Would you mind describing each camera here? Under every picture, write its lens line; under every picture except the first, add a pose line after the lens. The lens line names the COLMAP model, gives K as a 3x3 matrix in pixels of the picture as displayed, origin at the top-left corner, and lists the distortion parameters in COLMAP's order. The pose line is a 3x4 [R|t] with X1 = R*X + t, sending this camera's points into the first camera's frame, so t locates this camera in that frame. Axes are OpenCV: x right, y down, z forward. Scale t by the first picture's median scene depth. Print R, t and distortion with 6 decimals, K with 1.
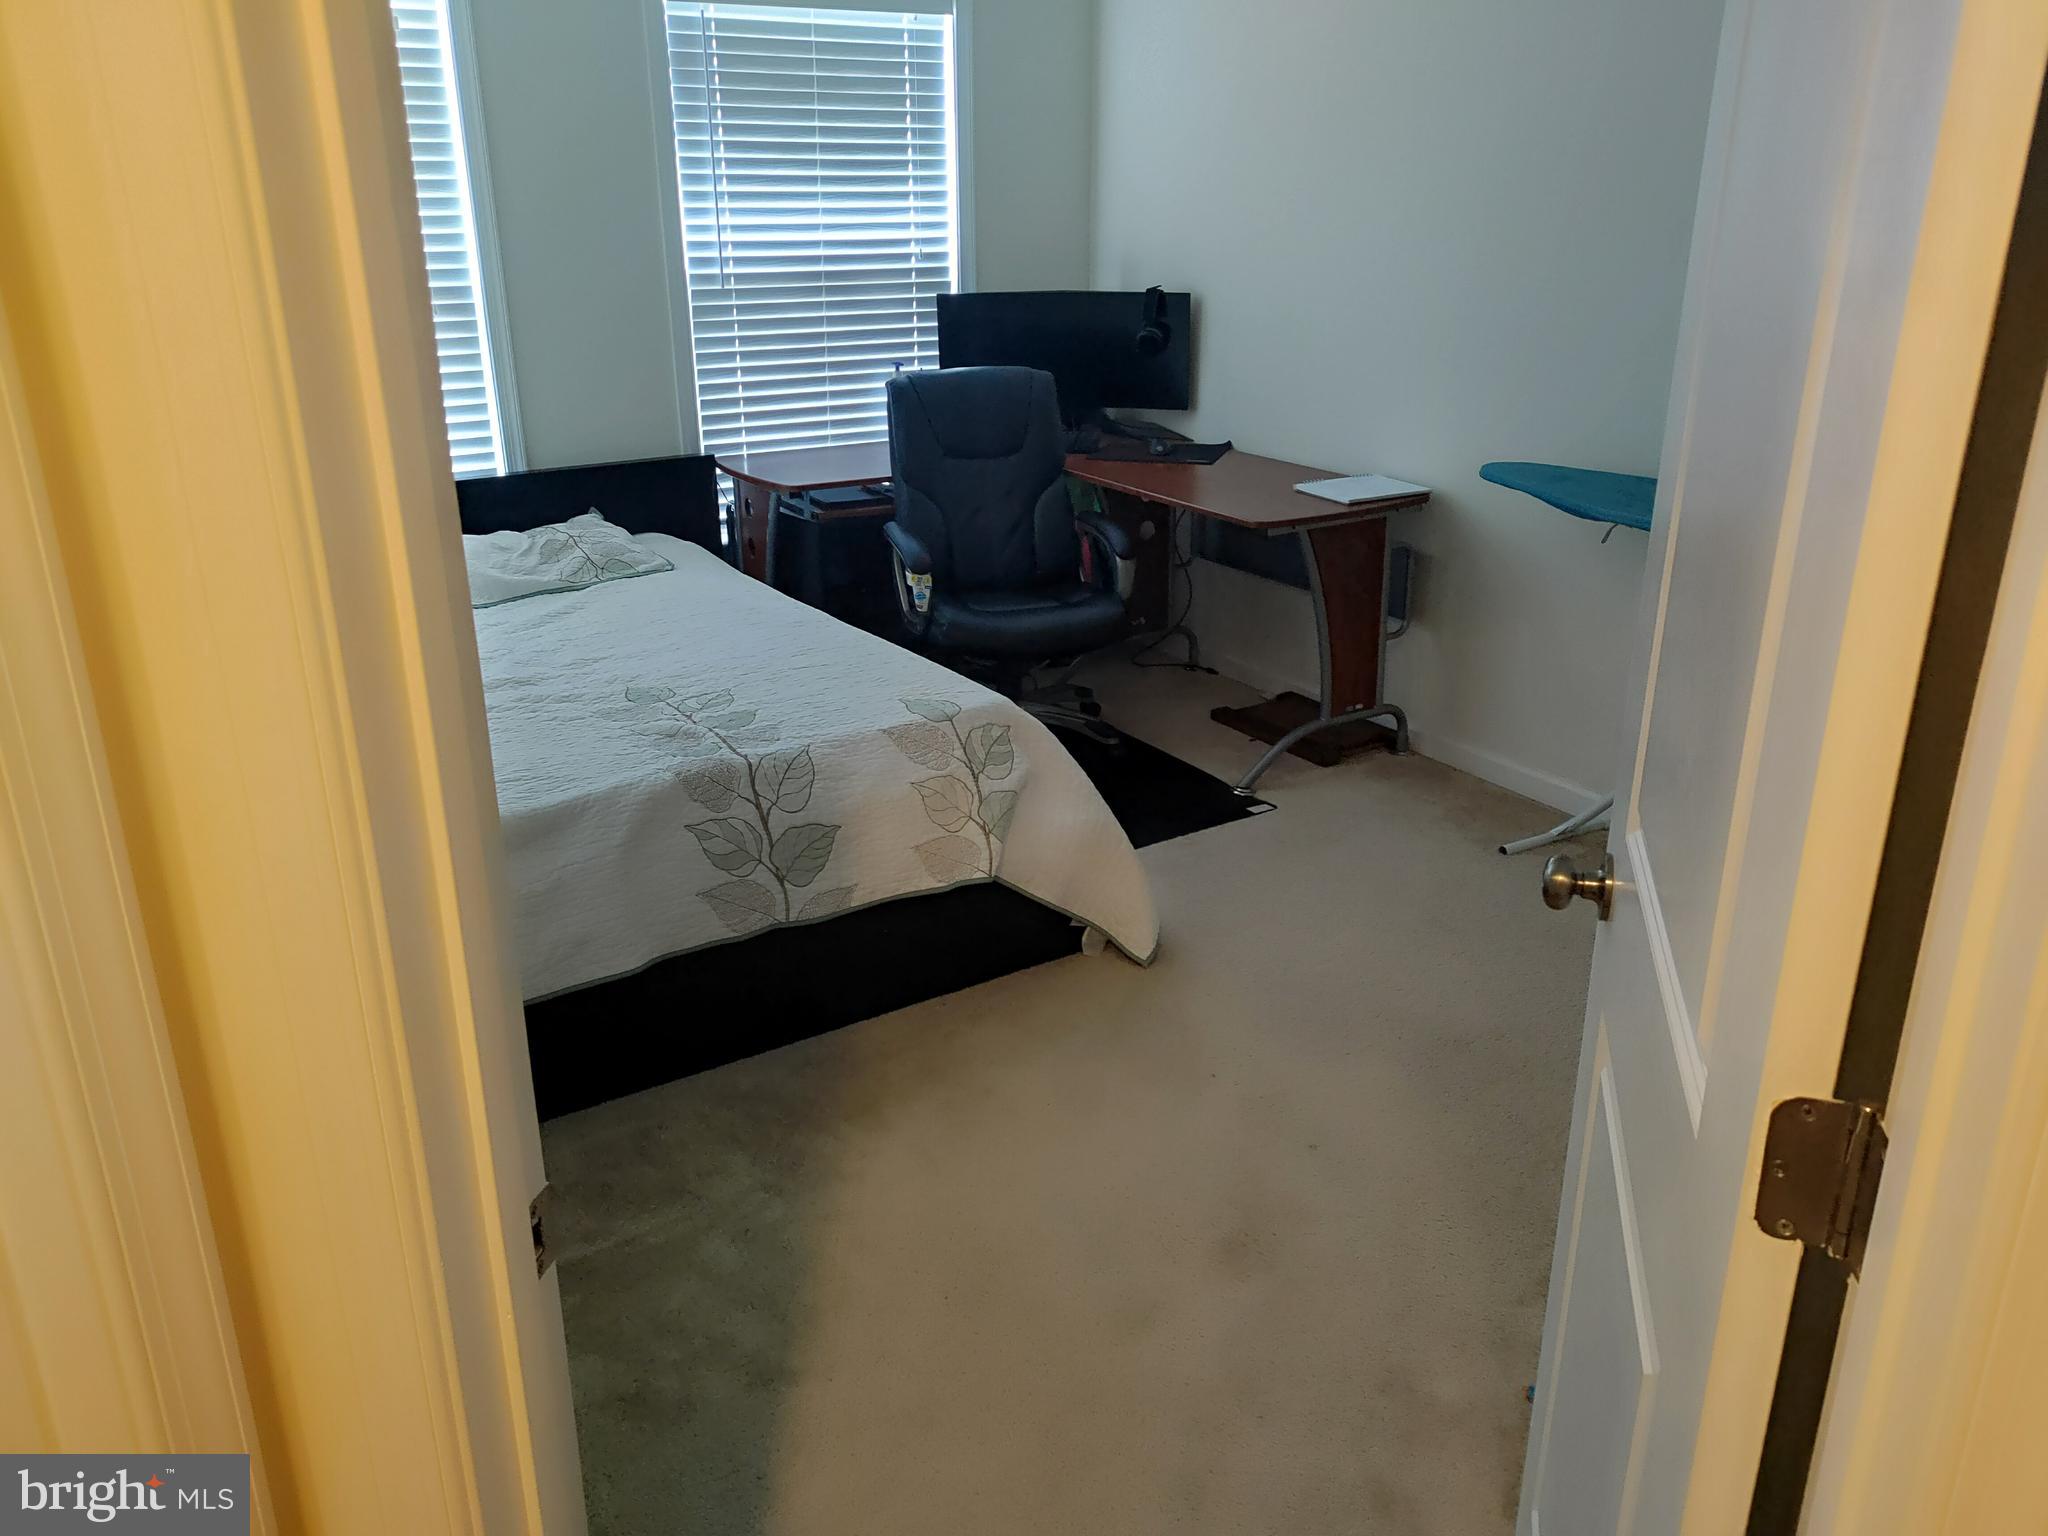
lens RADIAL K [[1570.2, 0, 1024.0], [0, 1570.2, 768.0], [0, 0, 1]] dist [0.059040, -0.067451]
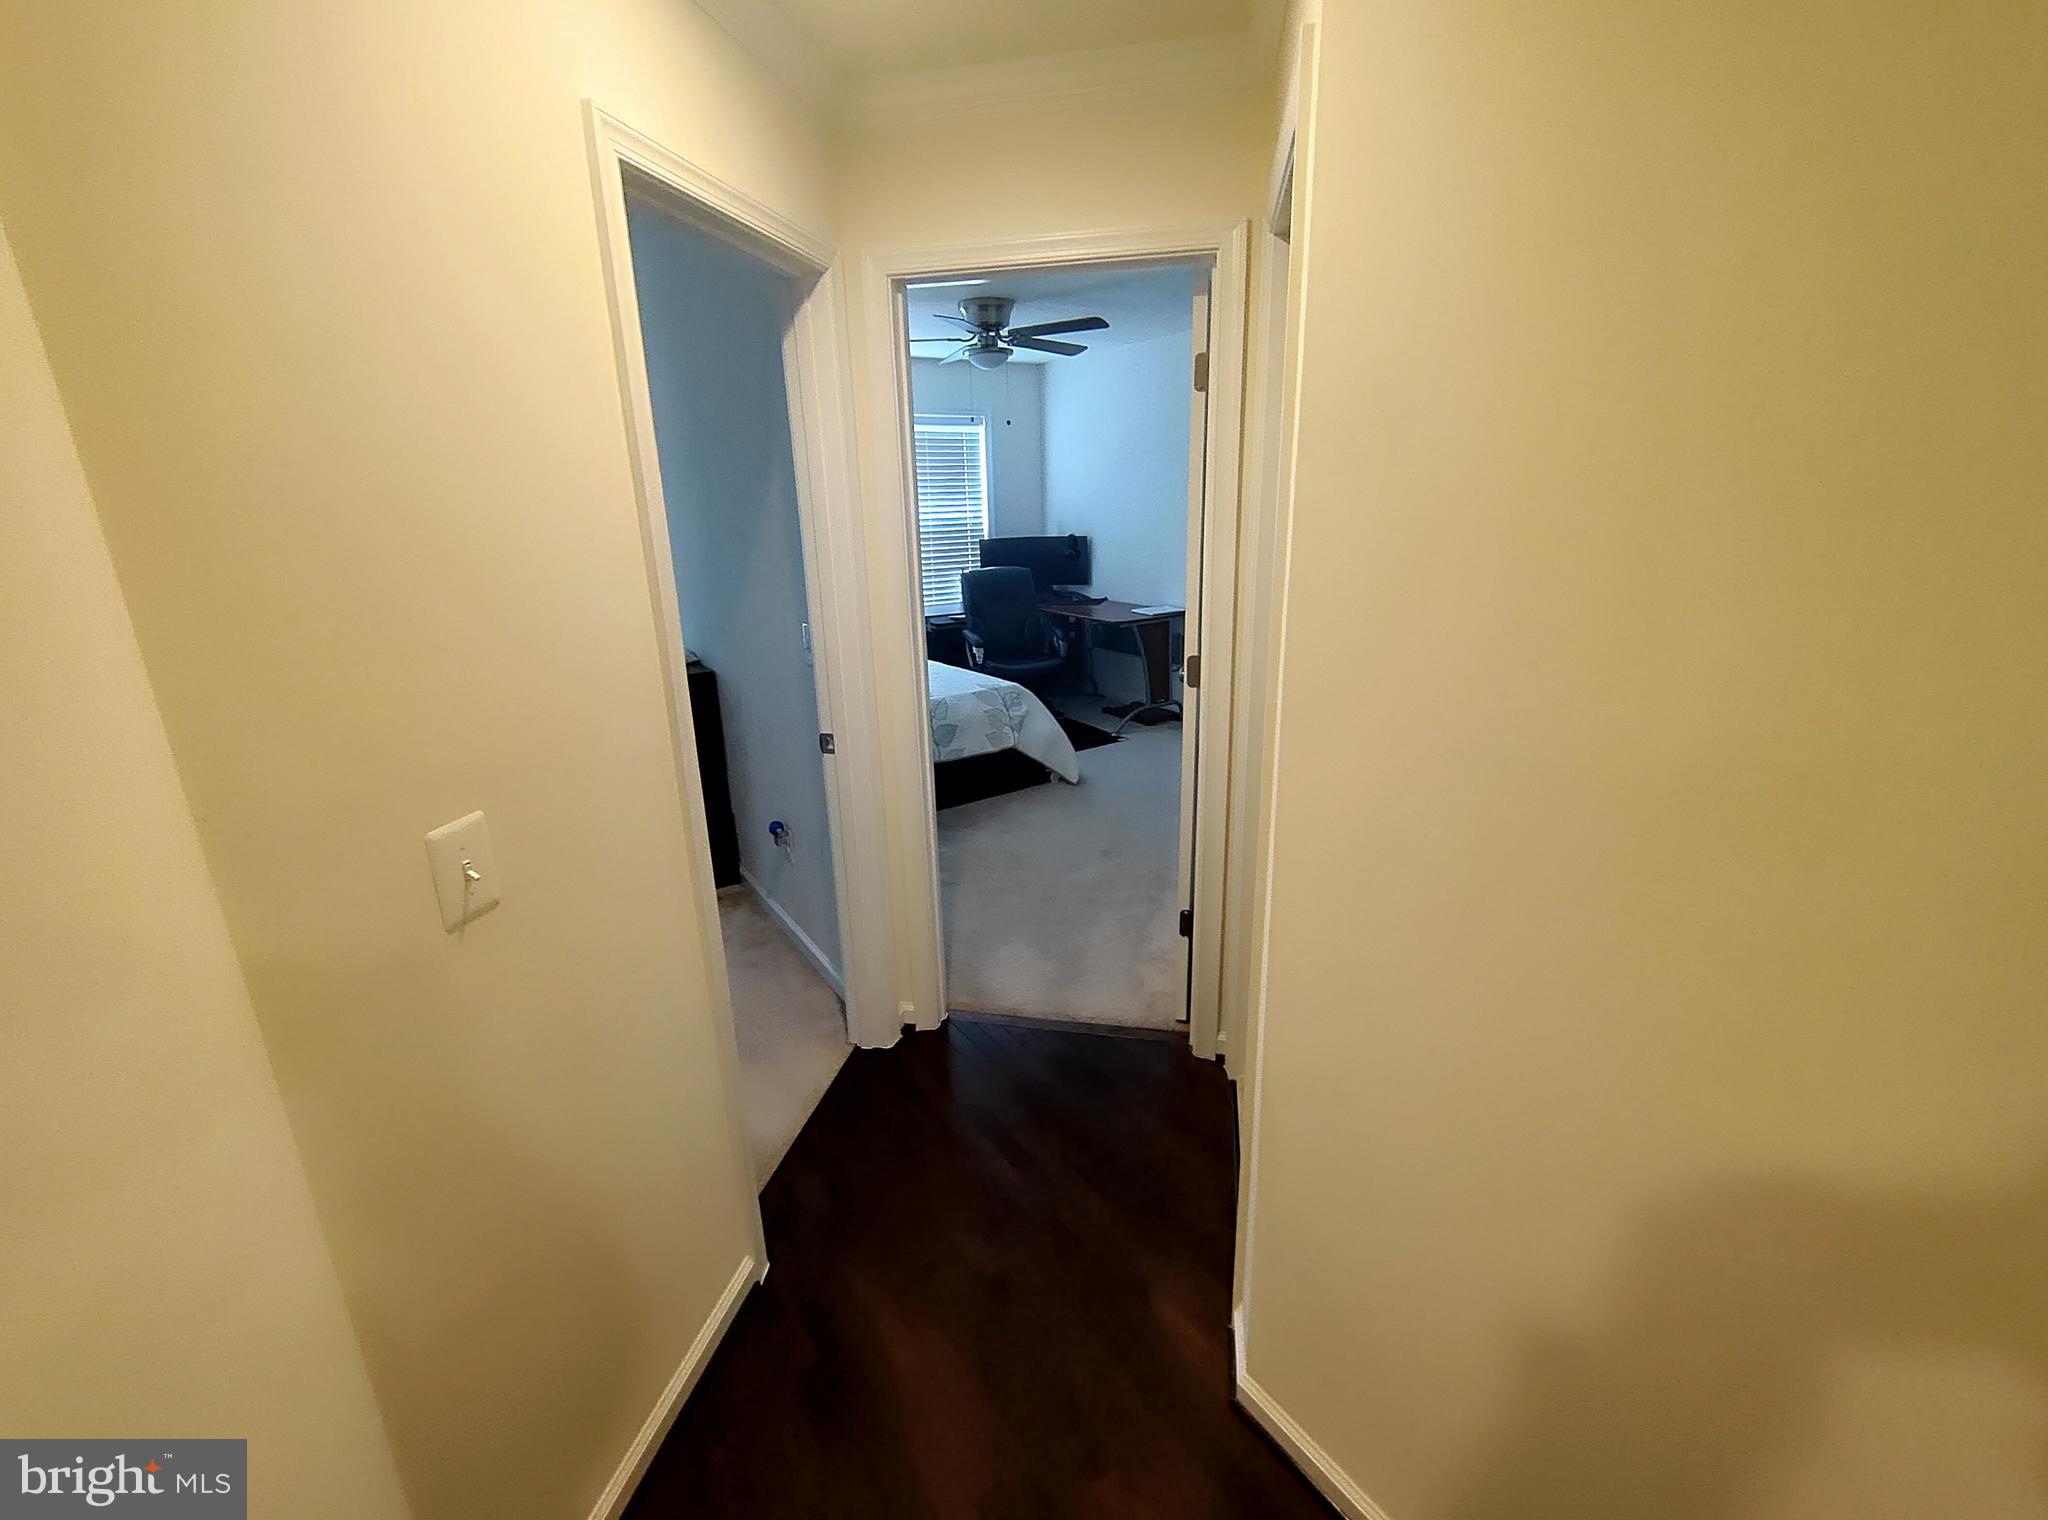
lens RADIAL K [[892.3, 0, 1022.6], [0, 892.3, 757.1], [0, 0, 1]] dist [-0.001189, -0.000328]
pose [[0.999512, -0.027750, 0.014371, -0.020556], [0.028755, 0.996753, -0.075209, 0.134702], [-0.012238, 0.075585, 0.997064, -0.324601]]
